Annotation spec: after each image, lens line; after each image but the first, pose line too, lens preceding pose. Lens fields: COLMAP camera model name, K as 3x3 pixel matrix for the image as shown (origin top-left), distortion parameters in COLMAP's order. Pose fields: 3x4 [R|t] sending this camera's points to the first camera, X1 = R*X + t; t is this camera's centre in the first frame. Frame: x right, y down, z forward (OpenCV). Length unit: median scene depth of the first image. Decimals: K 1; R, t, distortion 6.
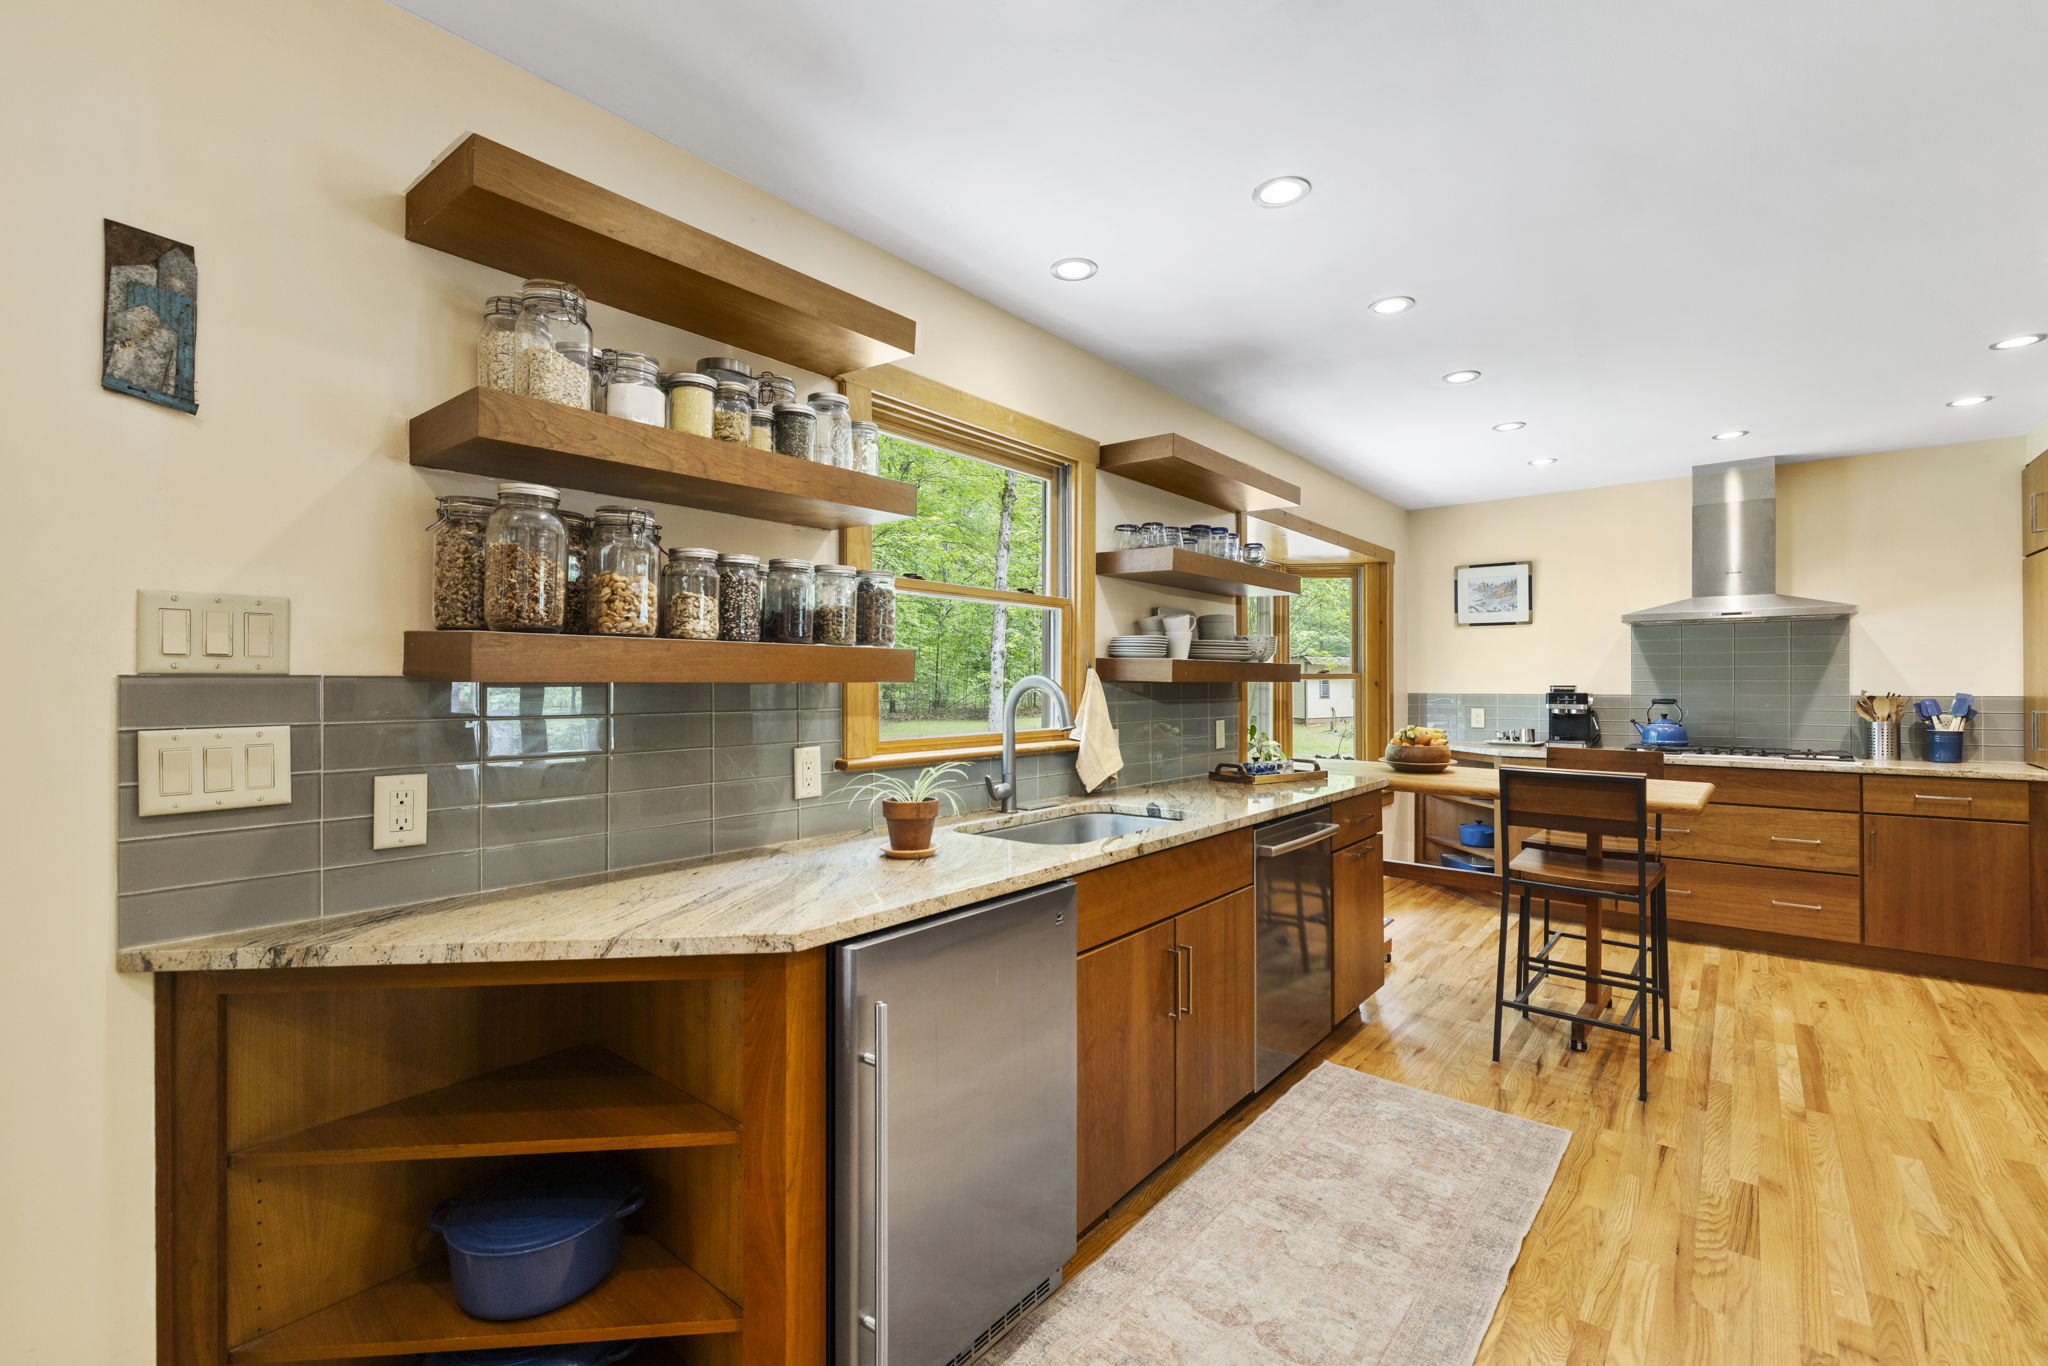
lens RADIAL K [[891.4, 0, 1024.0], [0, 891.4, 683.0], [0, 0, 1]] dist [-0.000560, -0.000184]
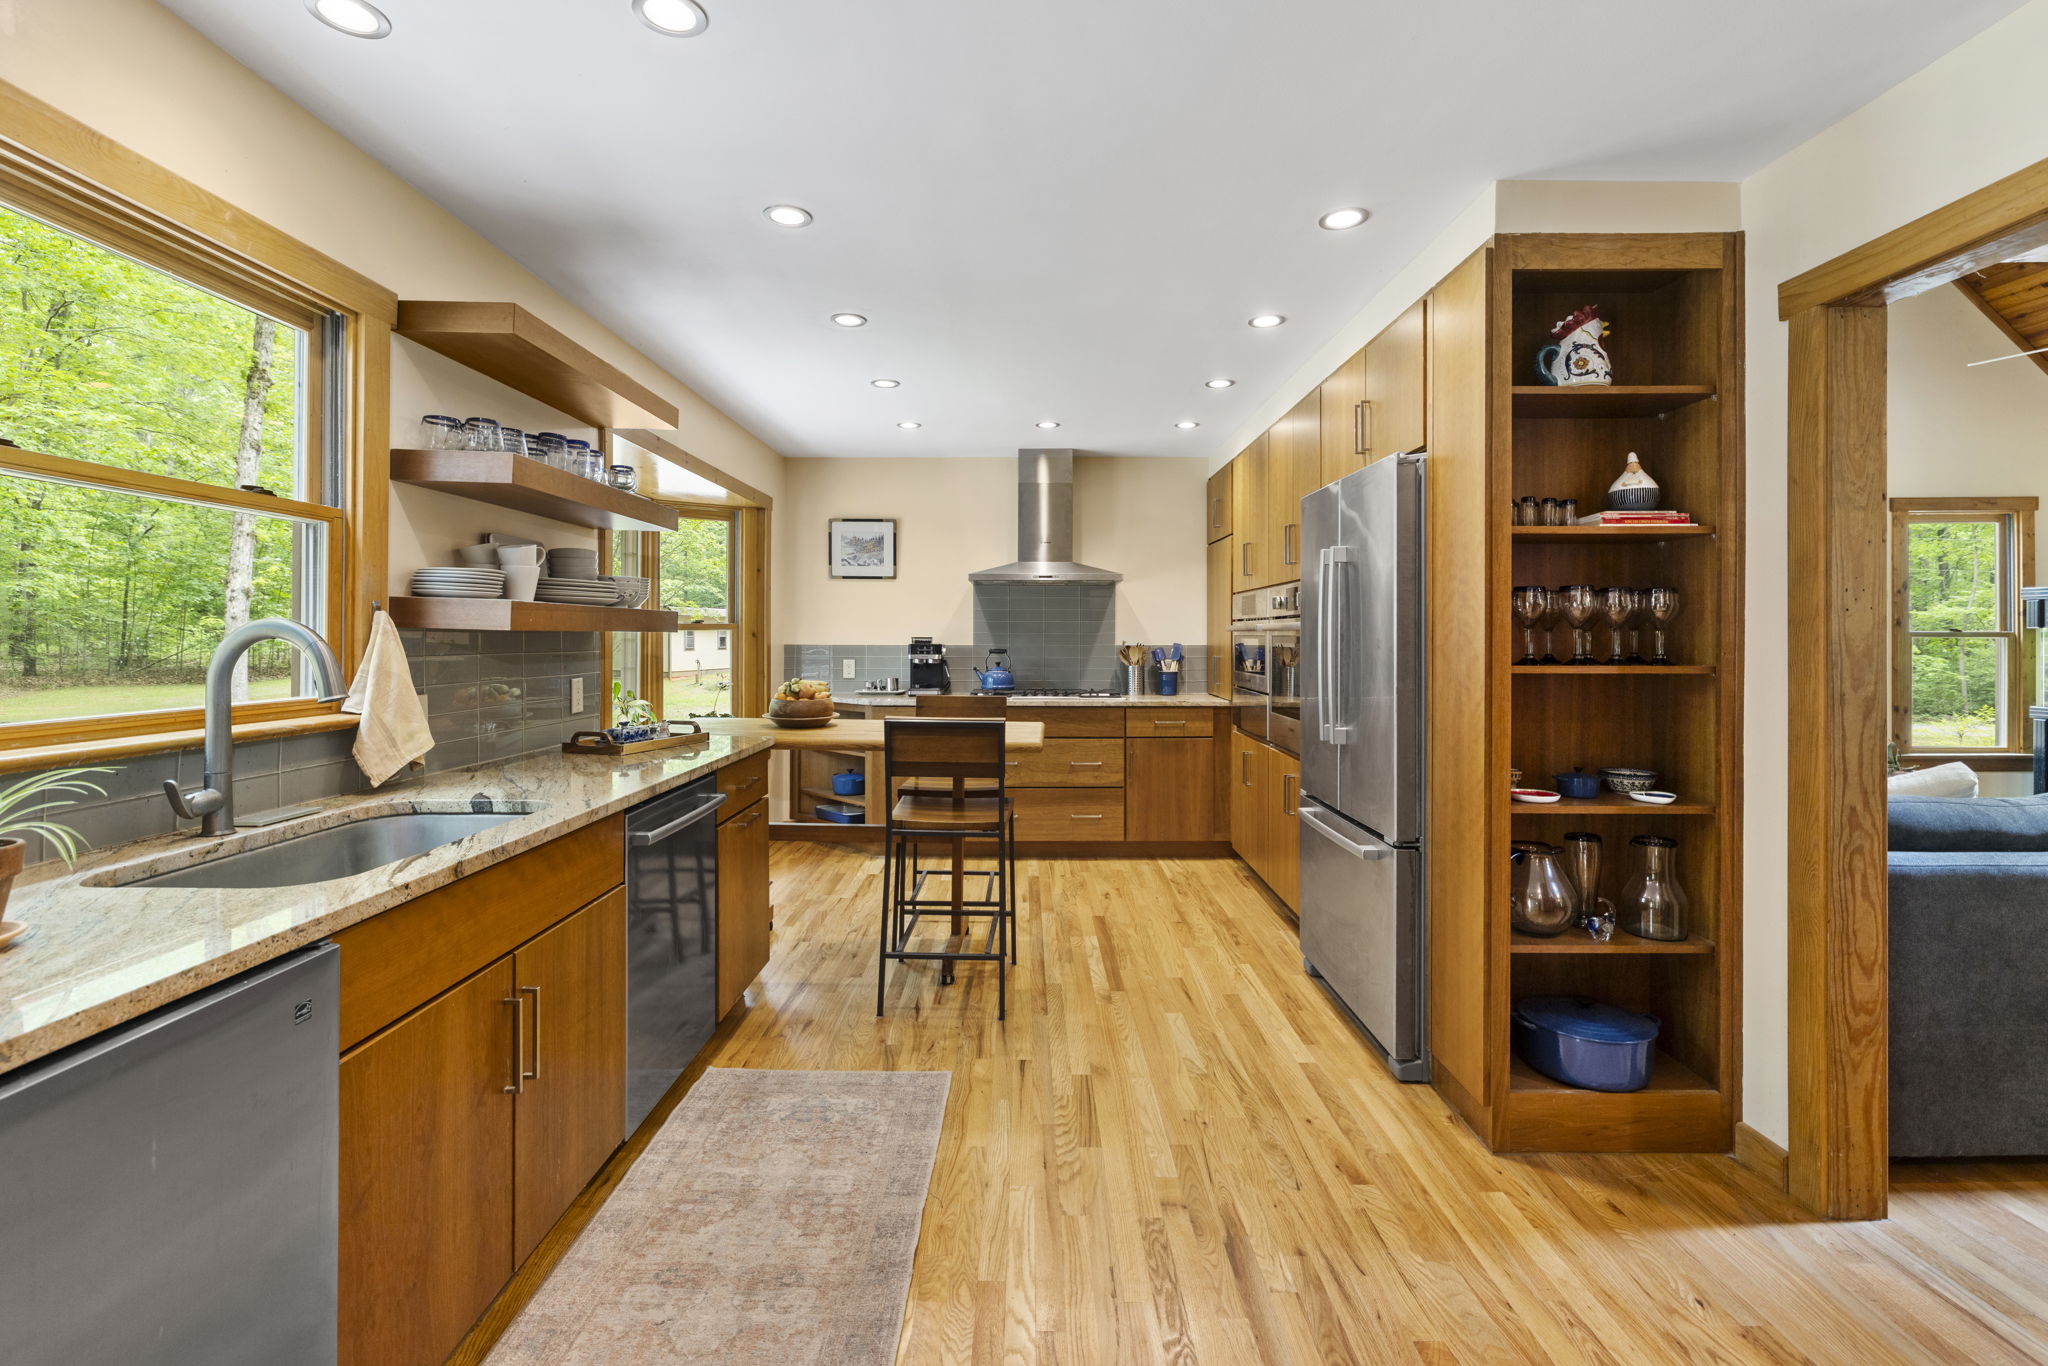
lens RADIAL K [[896.8, 0, 1020.7], [0, 896.8, 635.6], [0, 0, 1]] dist [-0.001713, 0.000140]
pose [[0.775703, 0.003501, 0.631088, 0.020107], [-0.004151, 0.999991, -0.000446, 0.001516], [-0.631084, -0.002274, 0.775711, 0.125620]]
